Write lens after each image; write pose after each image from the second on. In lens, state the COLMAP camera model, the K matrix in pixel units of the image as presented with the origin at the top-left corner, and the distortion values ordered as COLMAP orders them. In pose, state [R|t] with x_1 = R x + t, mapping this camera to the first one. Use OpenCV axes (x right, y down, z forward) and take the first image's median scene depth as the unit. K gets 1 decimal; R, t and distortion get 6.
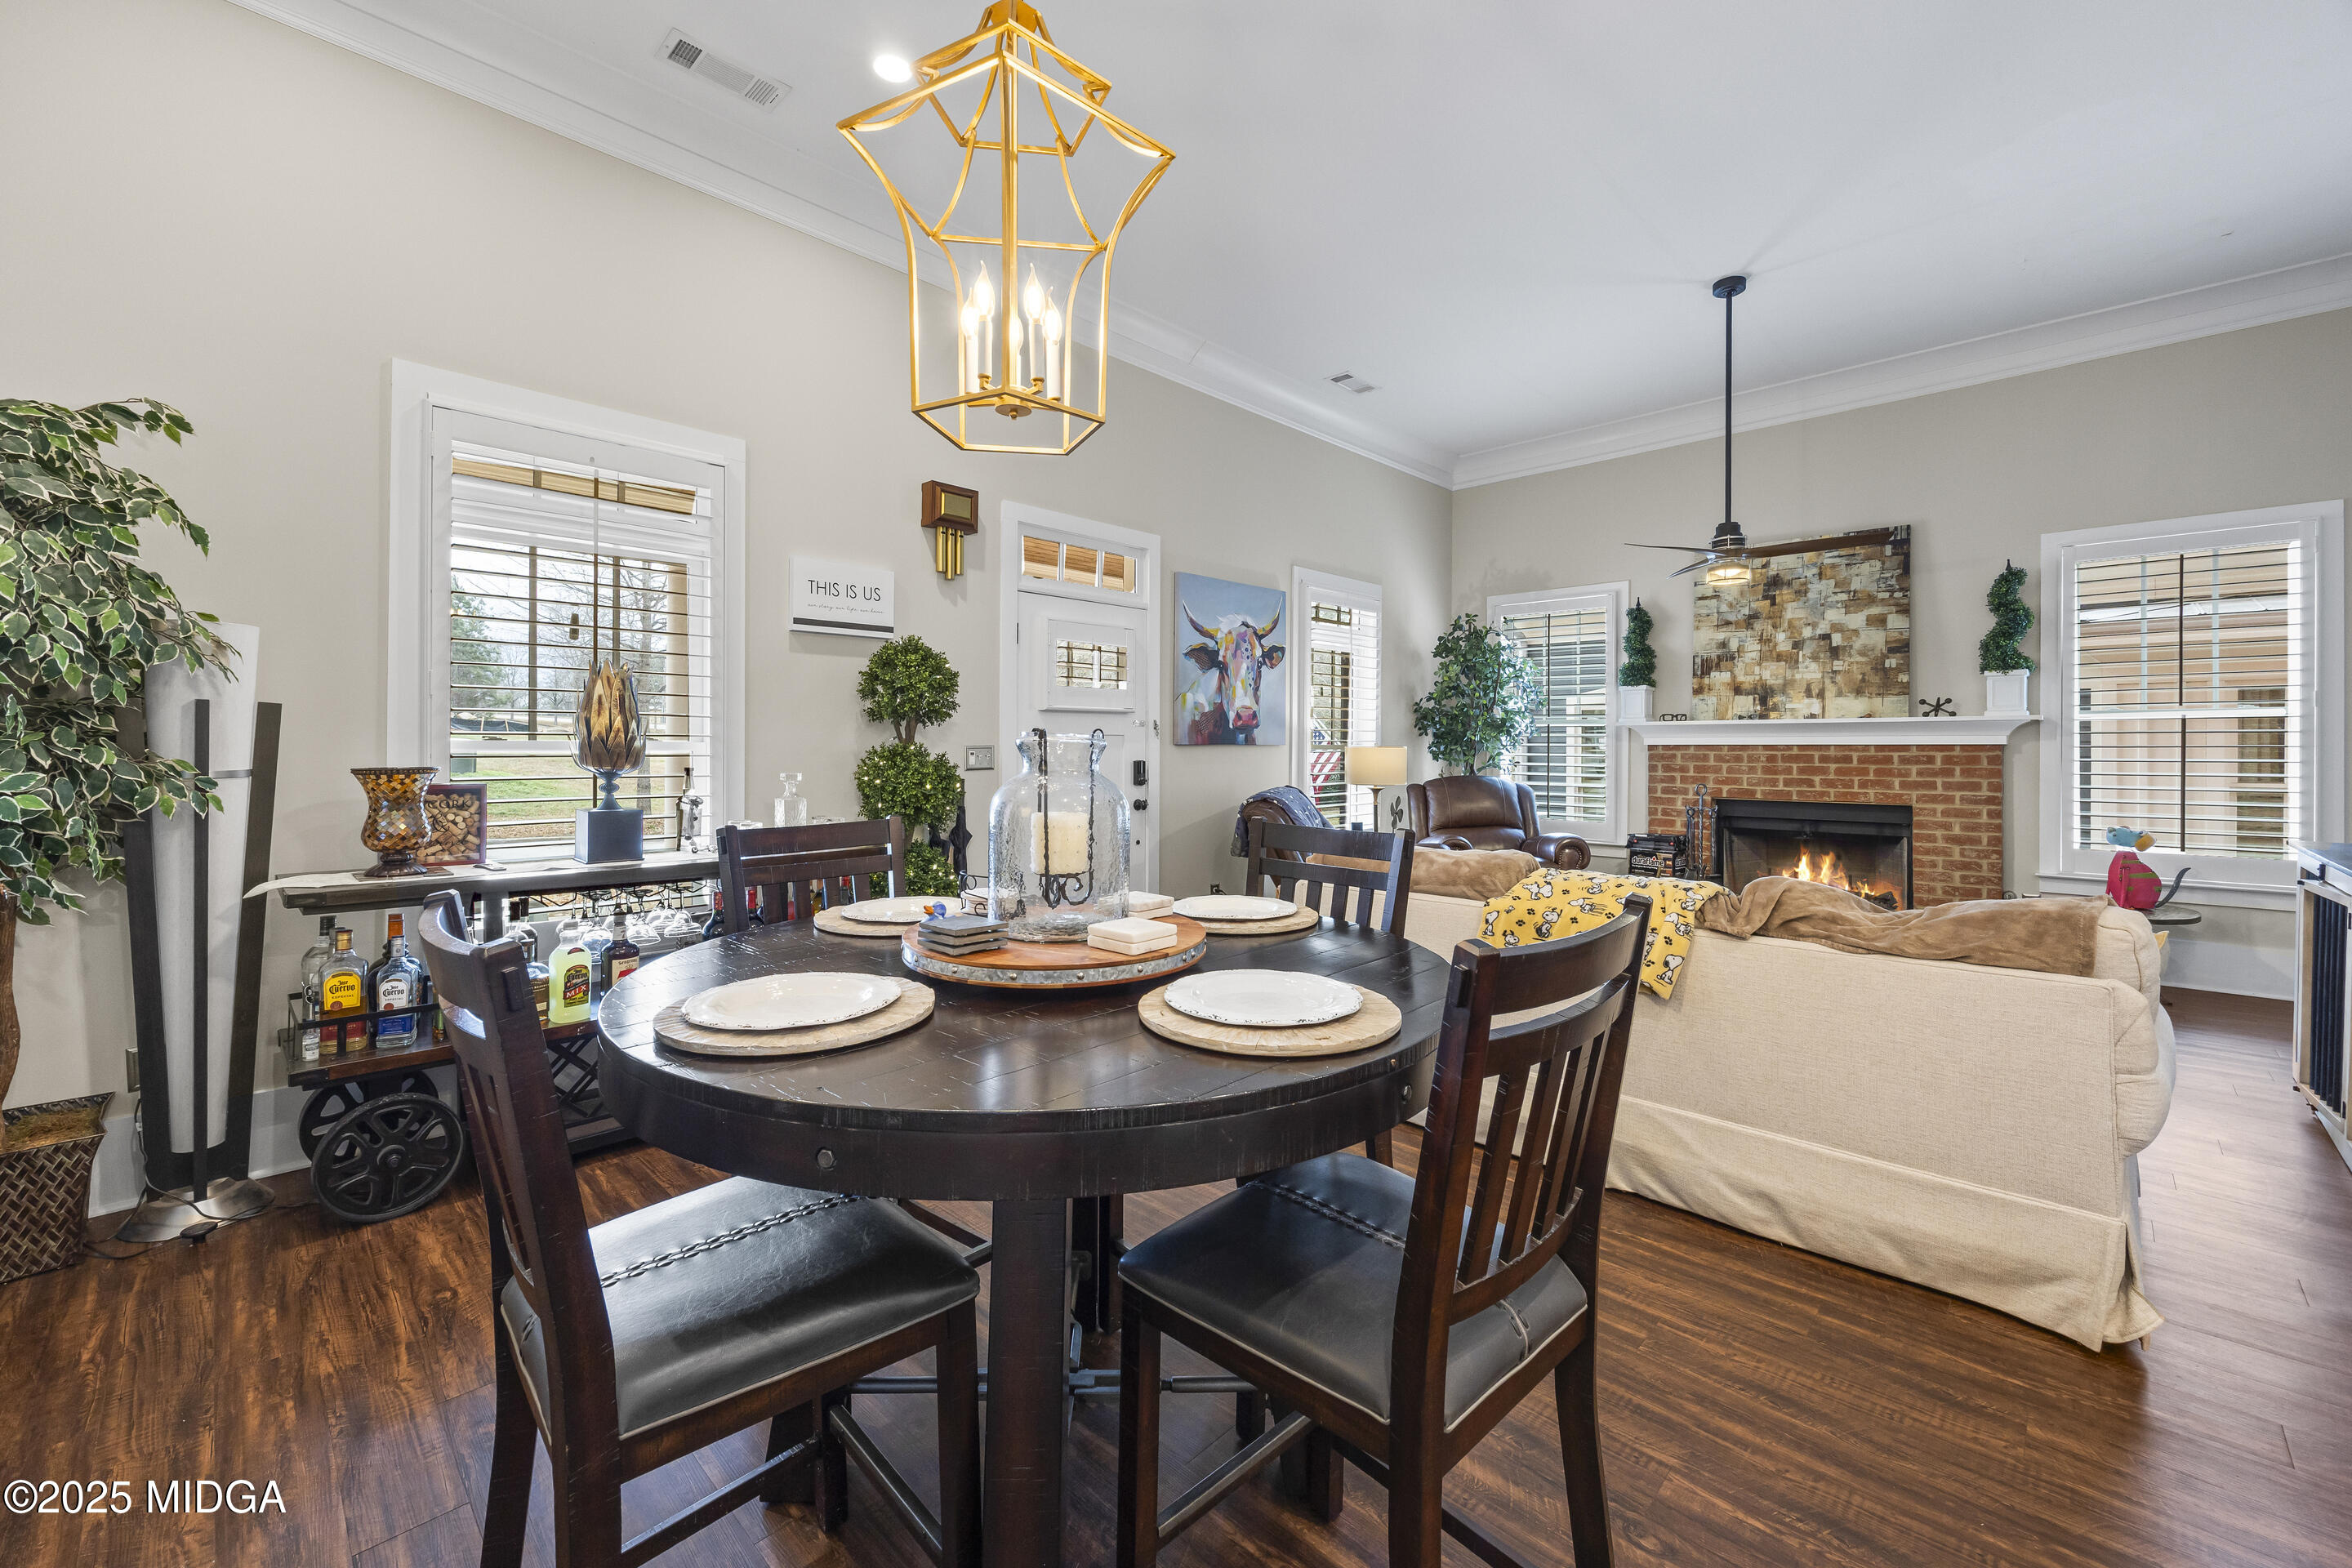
lens RADIAL K [[933.4, 0, 1173.8], [0, 933.4, 746.5], [0, 0, 1]] dist [-0.001962, 0.000552]
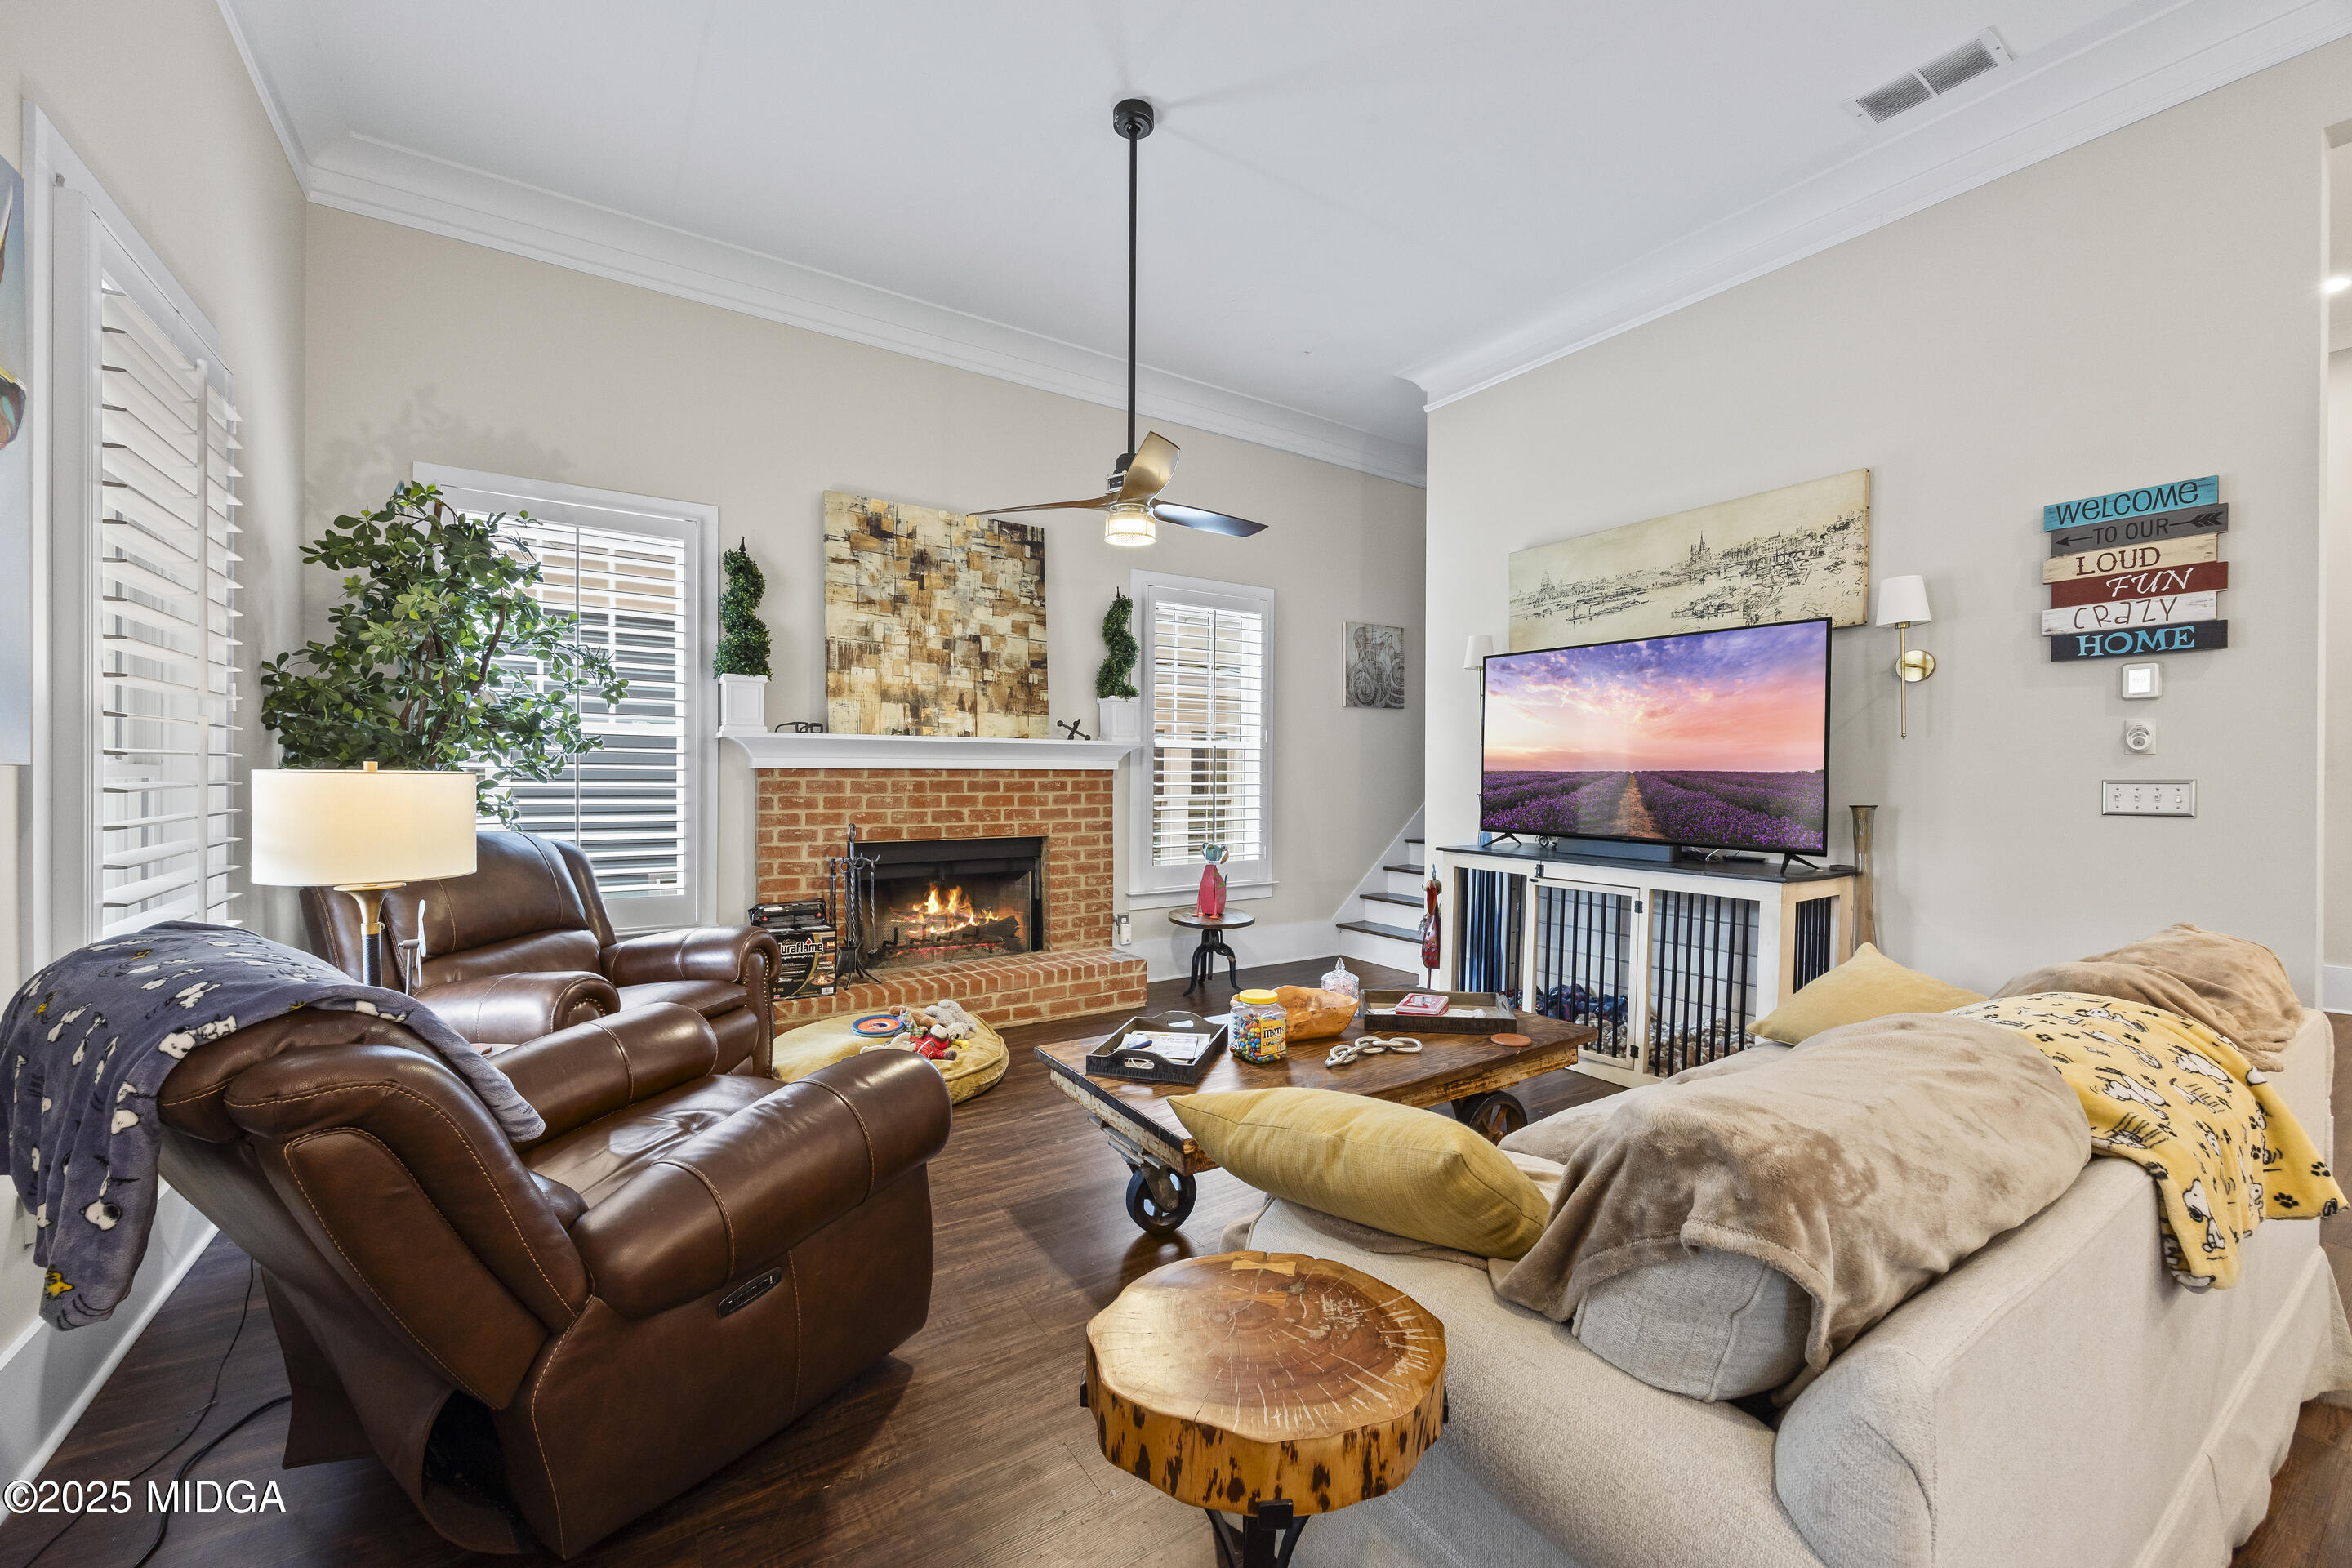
lens RADIAL K [[933.4, 0, 1188.1], [0, 933.4, 791.9], [0, 0, 1]] dist [-0.001962, 0.000552]
pose [[0.209243, -0.019843, 0.977662, -0.073827], [-0.003322, 0.999774, 0.021003, 0.000157], [-0.977858, -0.007643, 0.209130, 0.634622]]
